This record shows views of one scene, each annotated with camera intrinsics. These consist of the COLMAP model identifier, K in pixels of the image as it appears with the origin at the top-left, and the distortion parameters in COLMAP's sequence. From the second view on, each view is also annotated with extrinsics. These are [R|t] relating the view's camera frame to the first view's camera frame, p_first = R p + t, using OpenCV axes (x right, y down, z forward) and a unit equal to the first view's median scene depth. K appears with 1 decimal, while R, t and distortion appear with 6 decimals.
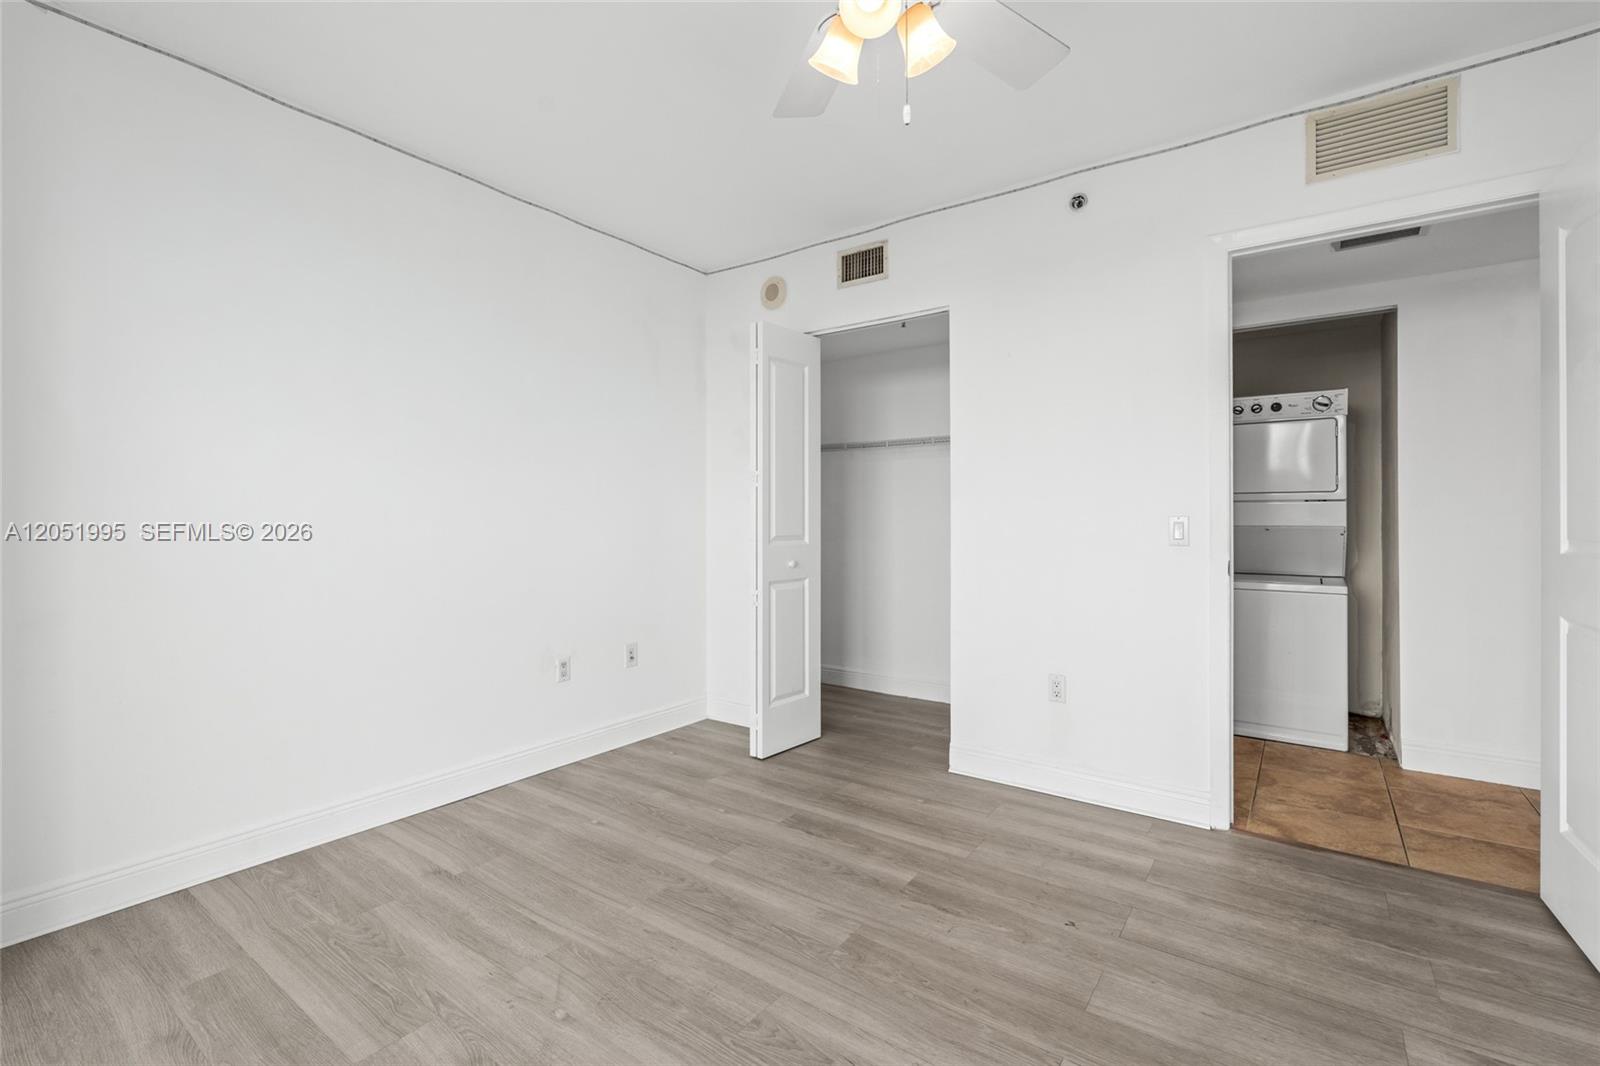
lens RADIAL K [[713.5, 0, 797.4], [0, 713.5, 510.9], [0, 0, 1]] dist [-0.001204, 0.000274]
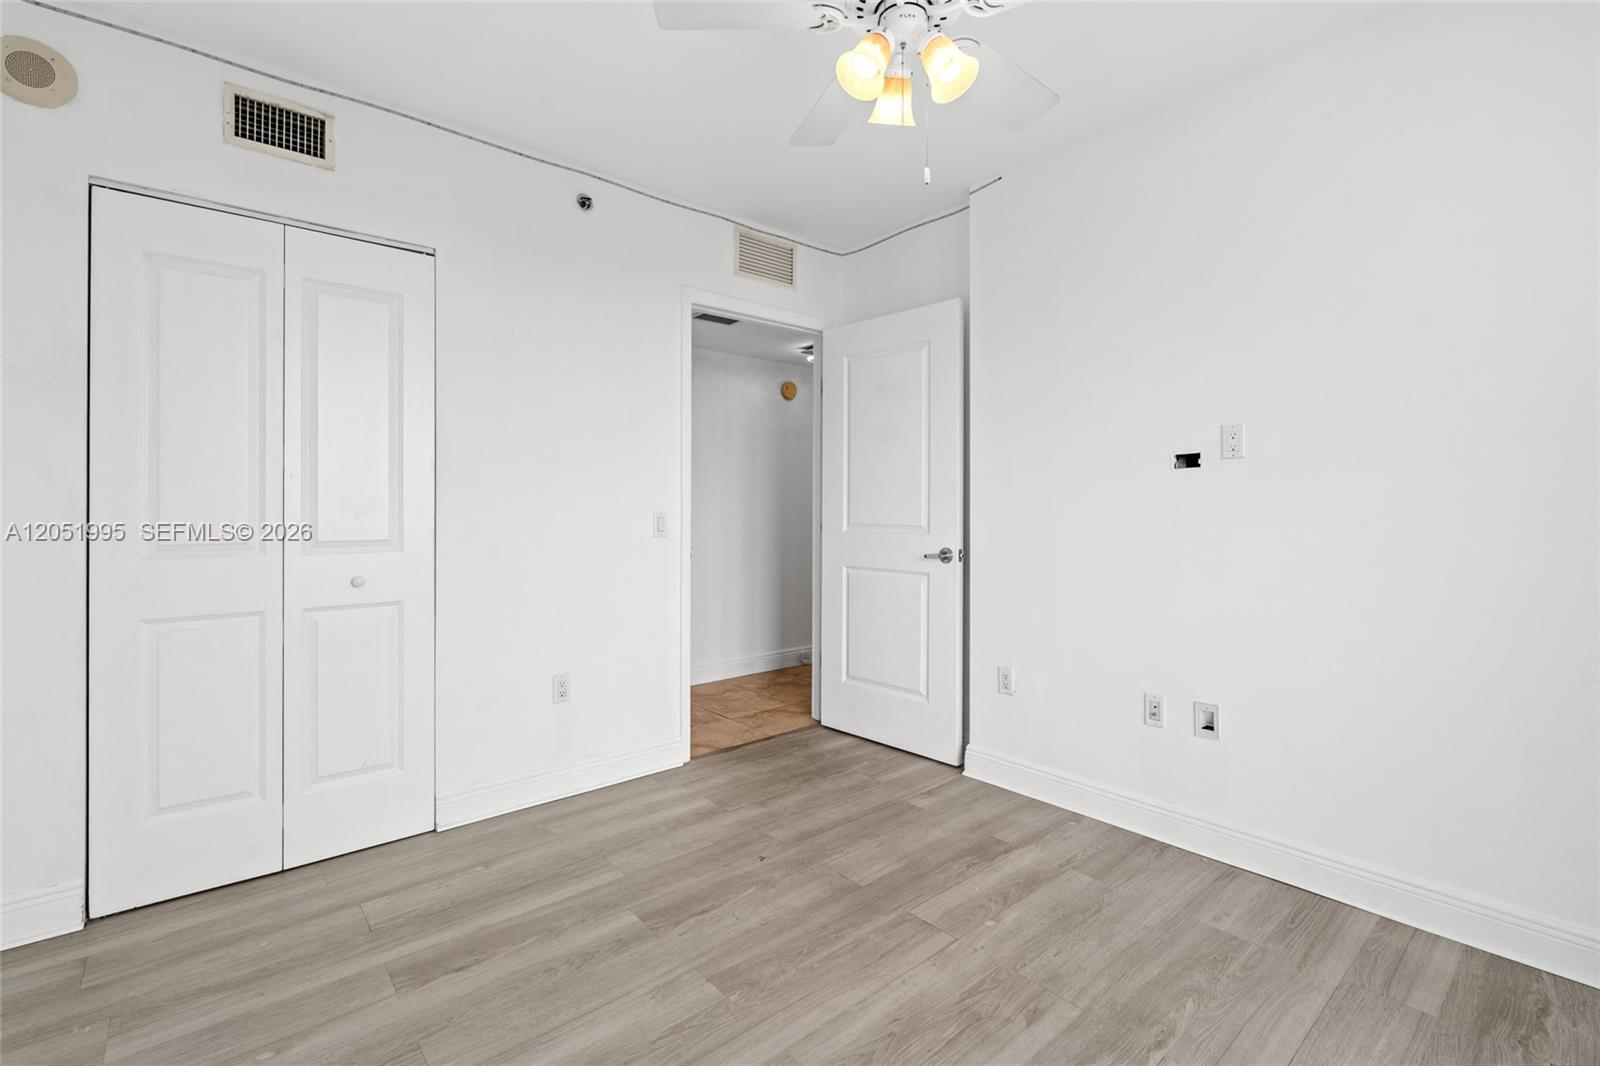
lens RADIAL K [[715.1, 0, 804.1], [0, 715.1, 506.2], [0, 0, 1]] dist [-0.002985, -0.000200]
pose [[0.228136, 0.005447, 0.973614, -0.707936], [-0.006324, 0.999972, -0.004112, 0.001692], [-0.973609, -0.005219, 0.228164, 0.625835]]
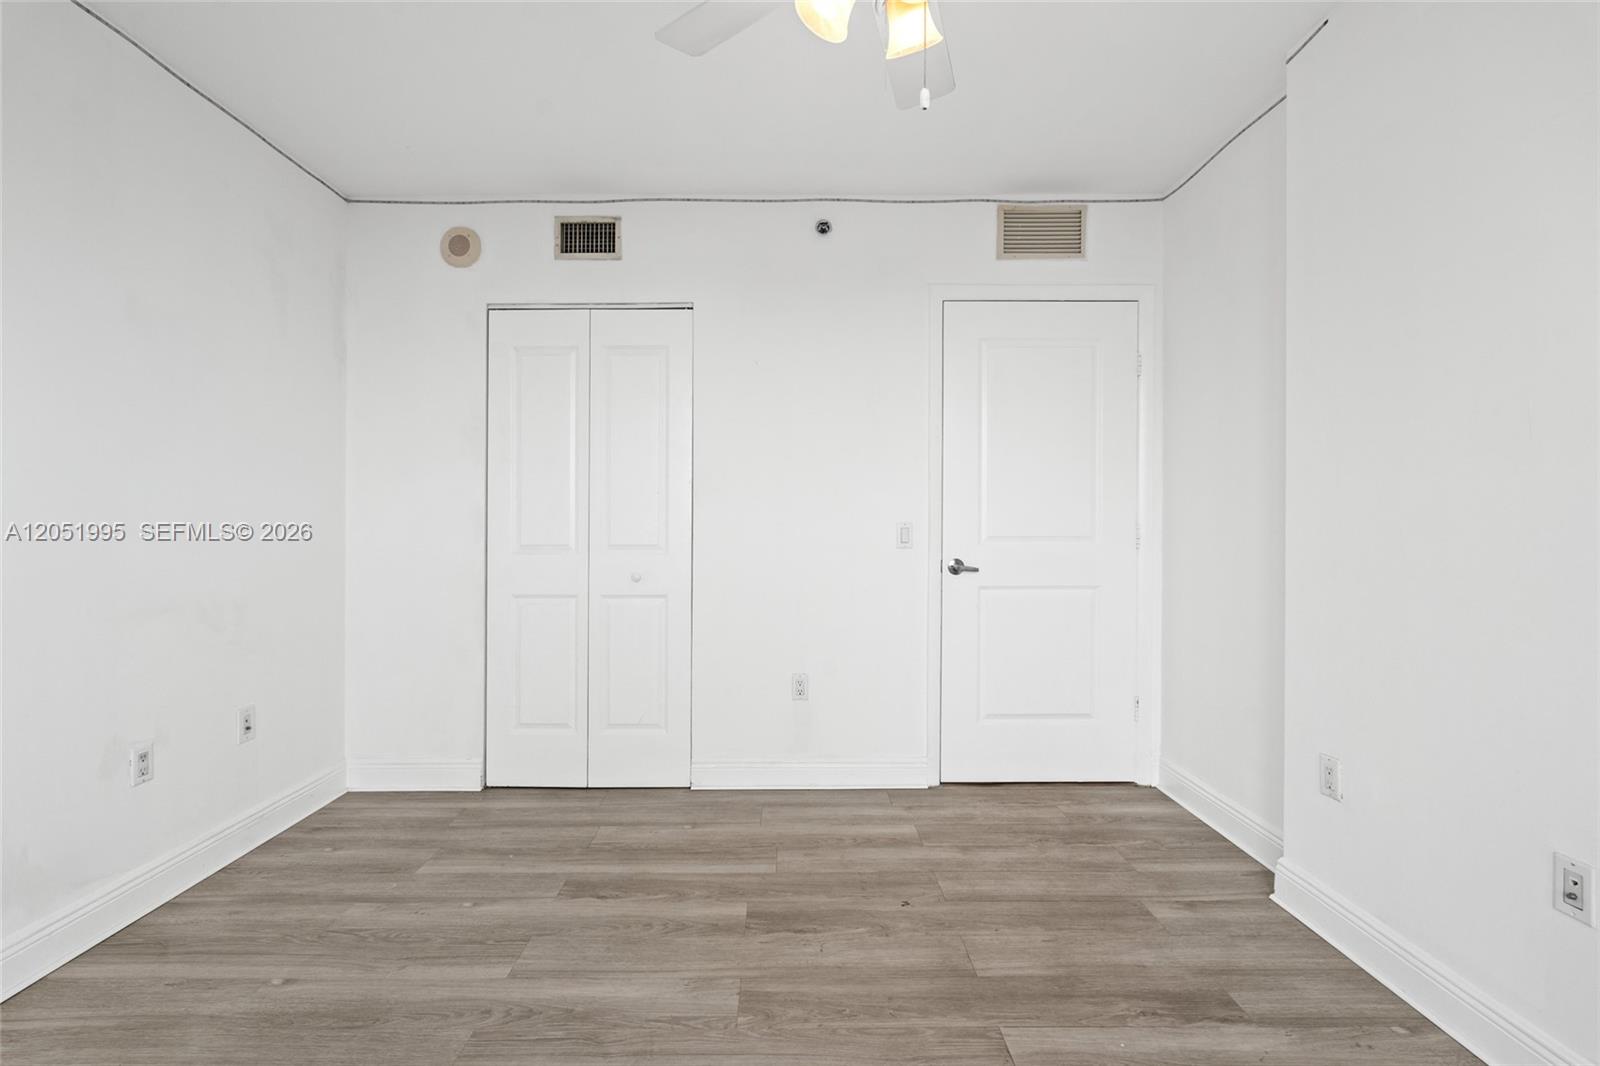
lens RADIAL K [[708.8, 0, 788.9], [0, 708.8, 519.7], [0, 0, 1]] dist [-0.002682, 0.000475]
pose [[0.807185, 0.000707, 0.590299, -0.362833], [-0.002865, 0.999992, 0.002720, 0.000303], [-0.590292, -0.003887, 0.807180, 0.232229]]
